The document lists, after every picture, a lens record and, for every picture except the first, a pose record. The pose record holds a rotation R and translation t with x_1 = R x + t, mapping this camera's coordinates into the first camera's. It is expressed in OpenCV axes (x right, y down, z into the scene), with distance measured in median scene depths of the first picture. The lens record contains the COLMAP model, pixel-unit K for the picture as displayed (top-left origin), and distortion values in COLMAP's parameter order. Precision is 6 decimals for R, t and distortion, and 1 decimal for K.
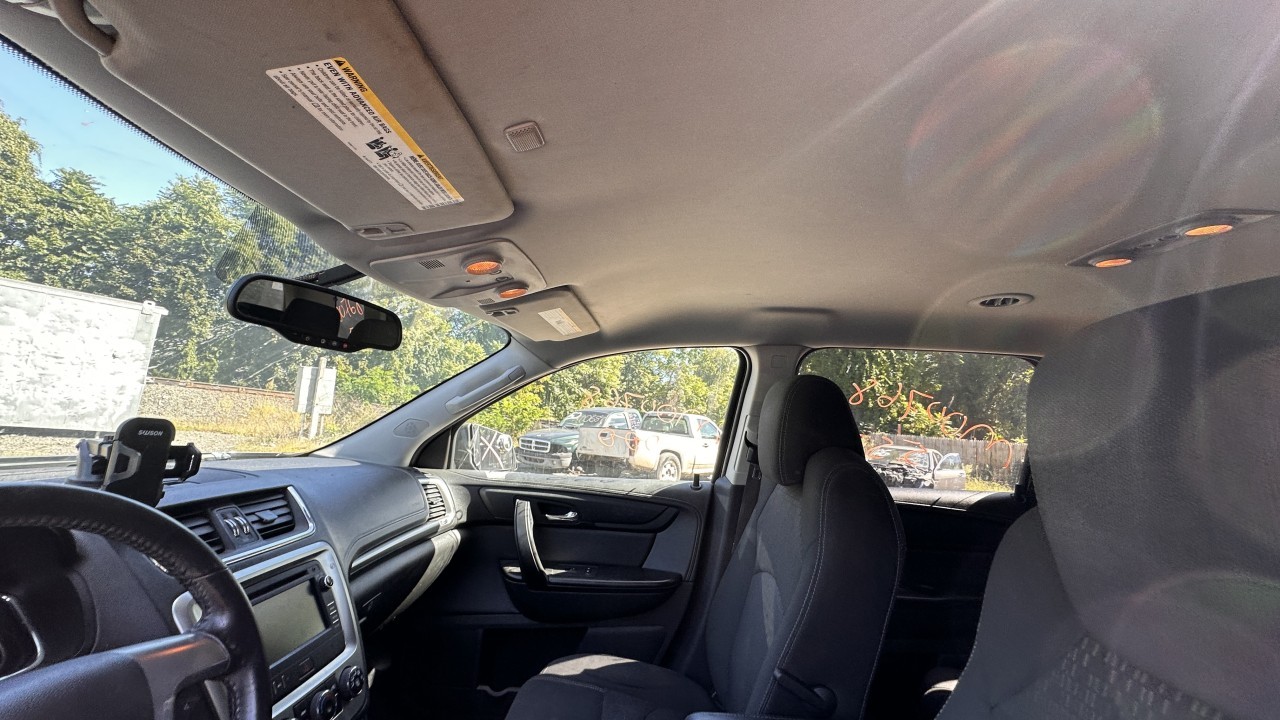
lens RADIAL K [[511.9, 0, 642.5], [0, 511.9, 360.0], [0, 0, 1]] dist [-0.002859, -0.000776]
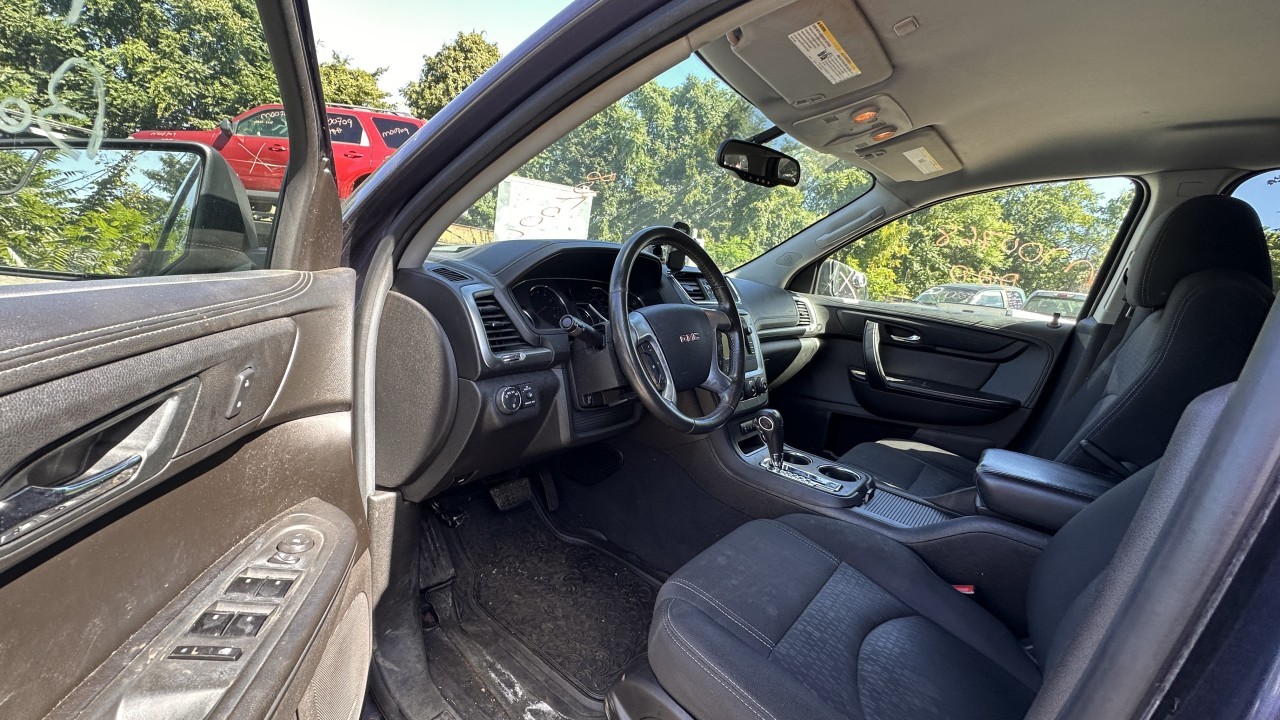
lens RADIAL K [[512.0, 0, 638.3], [0, 512.0, 359.0], [0, 0, 1]] dist [-0.004191, 0.000132]
pose [[0.791559, 0.137440, -0.595436, 0.066139], [0.009758, 0.971413, 0.237196, 0.064724], [0.611015, -0.193565, 0.767589, -0.306967]]
